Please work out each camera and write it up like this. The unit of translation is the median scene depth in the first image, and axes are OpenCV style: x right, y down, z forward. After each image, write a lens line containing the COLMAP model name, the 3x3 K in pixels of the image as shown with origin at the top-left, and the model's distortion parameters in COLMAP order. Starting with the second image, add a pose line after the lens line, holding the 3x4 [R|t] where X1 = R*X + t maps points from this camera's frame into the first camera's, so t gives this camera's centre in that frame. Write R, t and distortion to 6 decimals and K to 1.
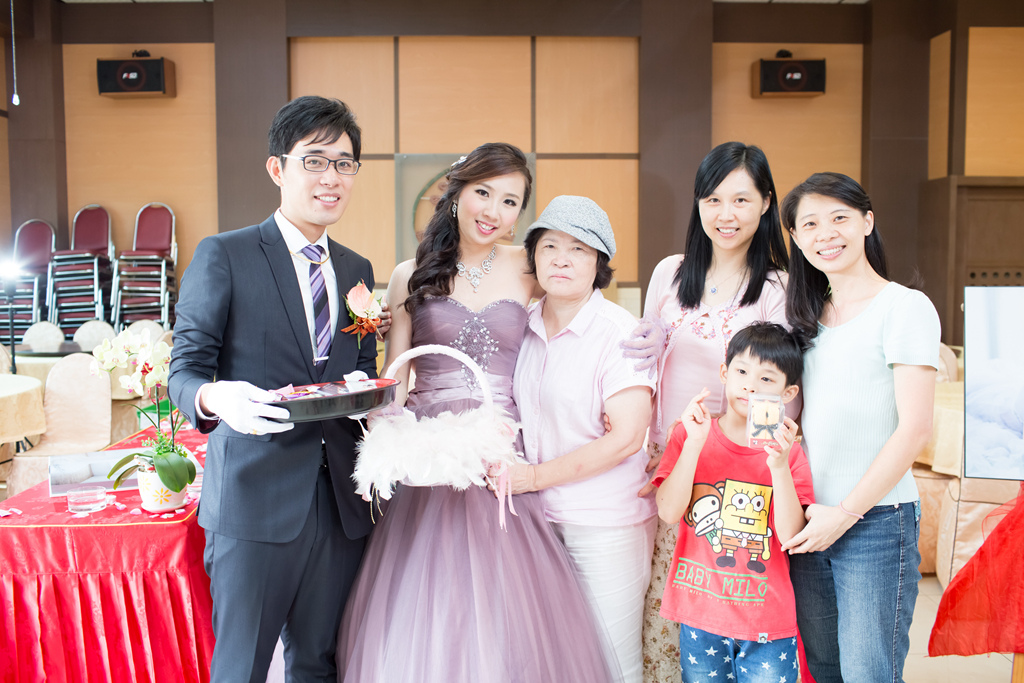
lens RADIAL K [[989.0, 0, 511.5], [0, 989.0, 344.0], [0, 0, 1]] dist [-0.100807, 0.138388]
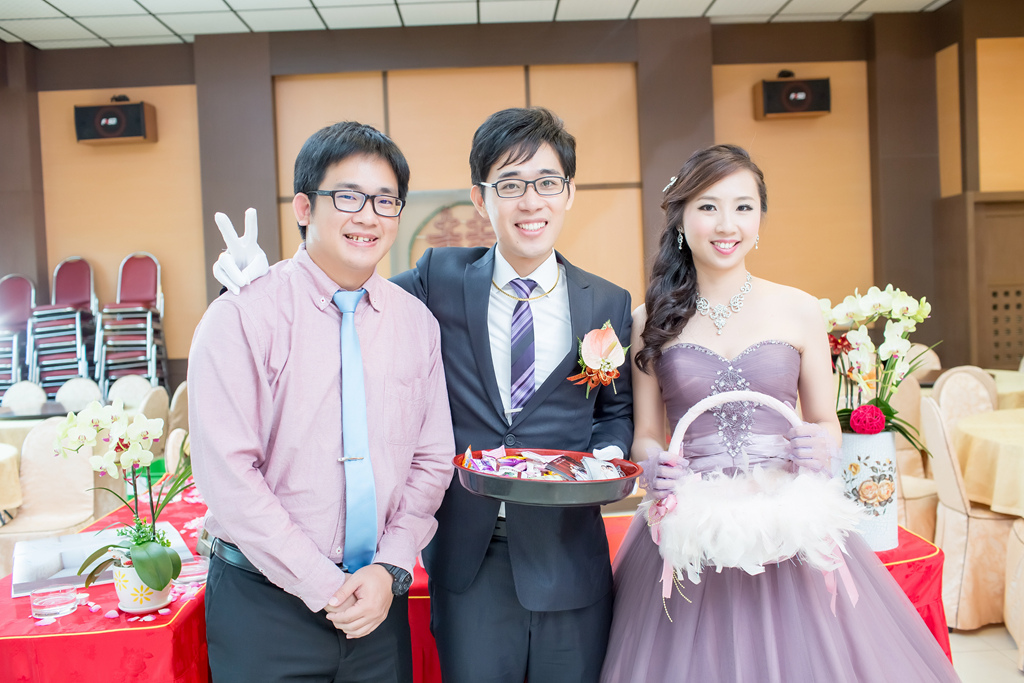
lens RADIAL K [[990.3, 0, 512.0], [0, 990.3, 341.5], [0, 0, 1]] dist [-0.103858, 0.152242]
pose [[0.999188, -0.039511, 0.007909, -0.010858], [0.039788, 0.998464, -0.038548, -0.006162], [-0.006374, 0.038831, 0.999225, 0.045234]]
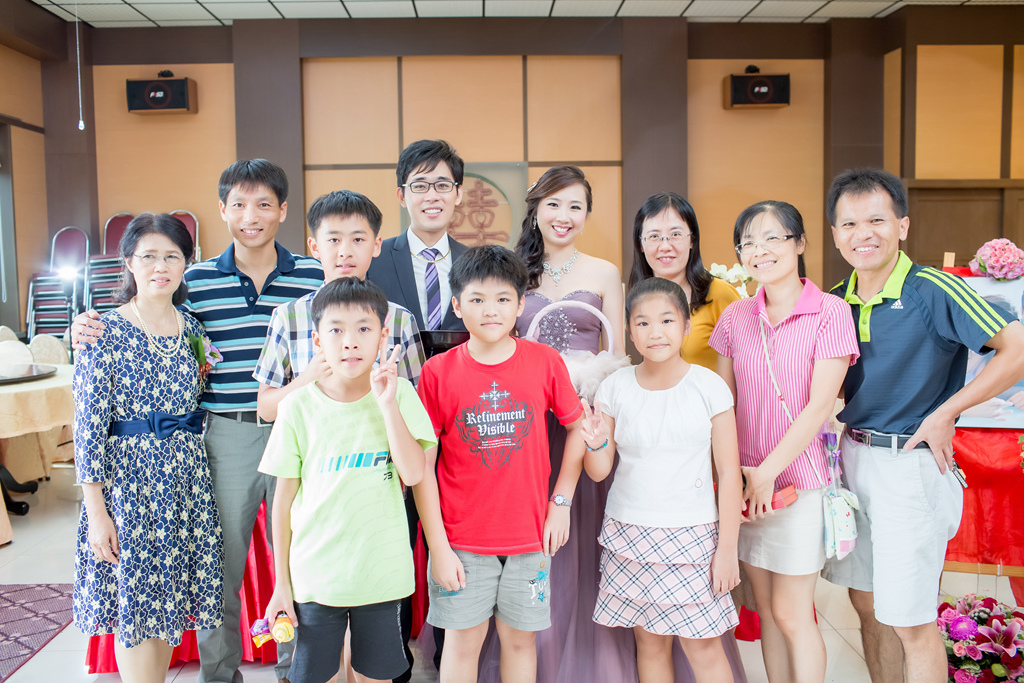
lens RADIAL K [[990.3, 0, 512.0], [0, 990.3, 341.5], [0, 0, 1]] dist [-0.103858, 0.152242]
pose [[0.999787, -0.012244, 0.016639, -0.014731], [0.012246, 0.999925, 0.000008, 0.006918], [-0.016638, 0.000196, 0.999862, -0.104903]]
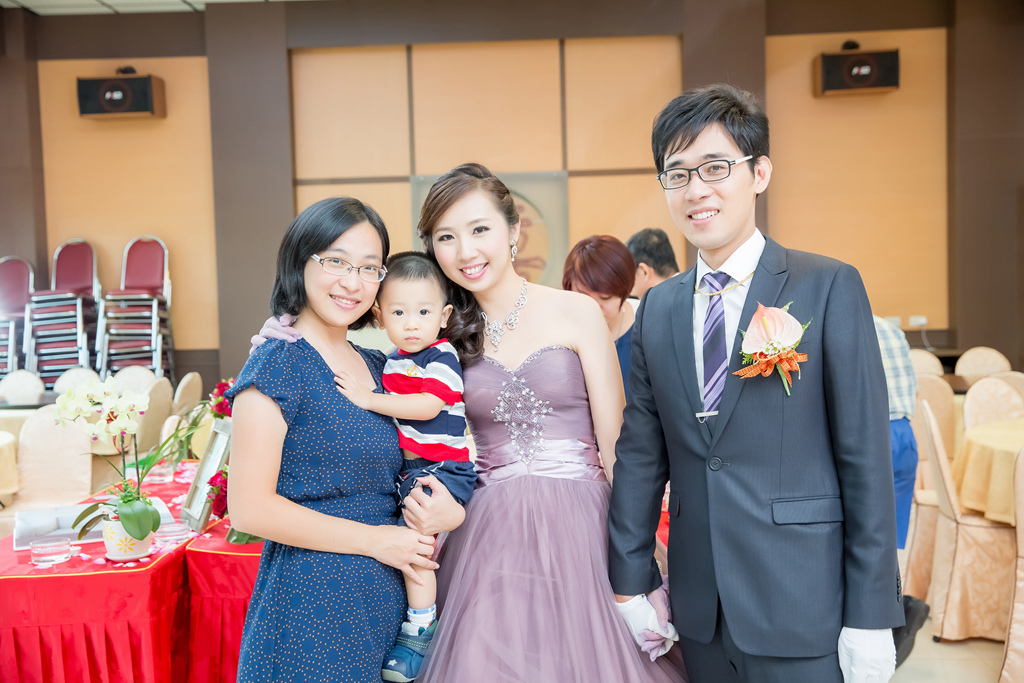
lens RADIAL K [[1170.3, 0, 513.3], [0, 1170.3, 339.3], [0, 0, 1]] dist [0.047622, 0.054000]
pose [[0.998052, -0.022316, -0.058262, 0.036321], [0.020027, 0.999015, -0.039595, 0.000496], [0.059088, 0.038351, 0.997516, -0.060571]]
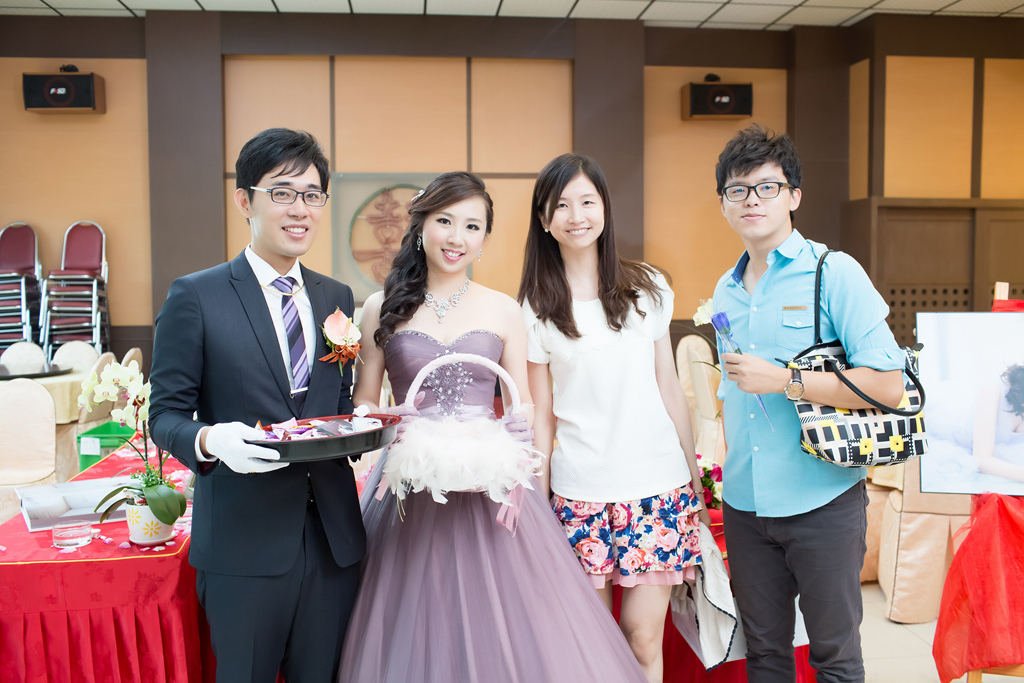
lens RADIAL K [[990.3, 0, 512.0], [0, 990.3, 341.5], [0, 0, 1]] dist [-0.103858, 0.152242]
pose [[0.996202, -0.007729, 0.086723, -0.024805], [0.009035, 0.999851, -0.014681, -0.005758], [-0.086597, 0.015409, 0.996124, -0.009573]]
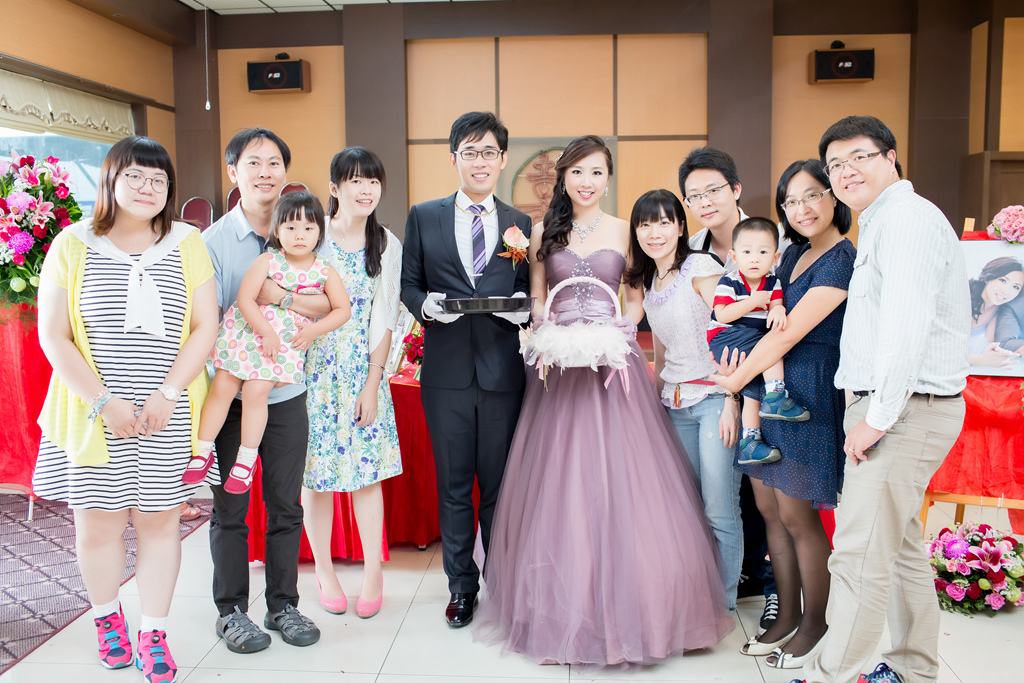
lens RADIAL K [[990.3, 0, 512.0], [0, 990.3, 341.5], [0, 0, 1]] dist [-0.103858, 0.152242]
pose [[0.995646, 0.004033, -0.093125, 0.010960], [-0.001667, 0.999674, 0.025465, 0.019186], [0.093197, -0.025199, 0.995329, -0.177079]]
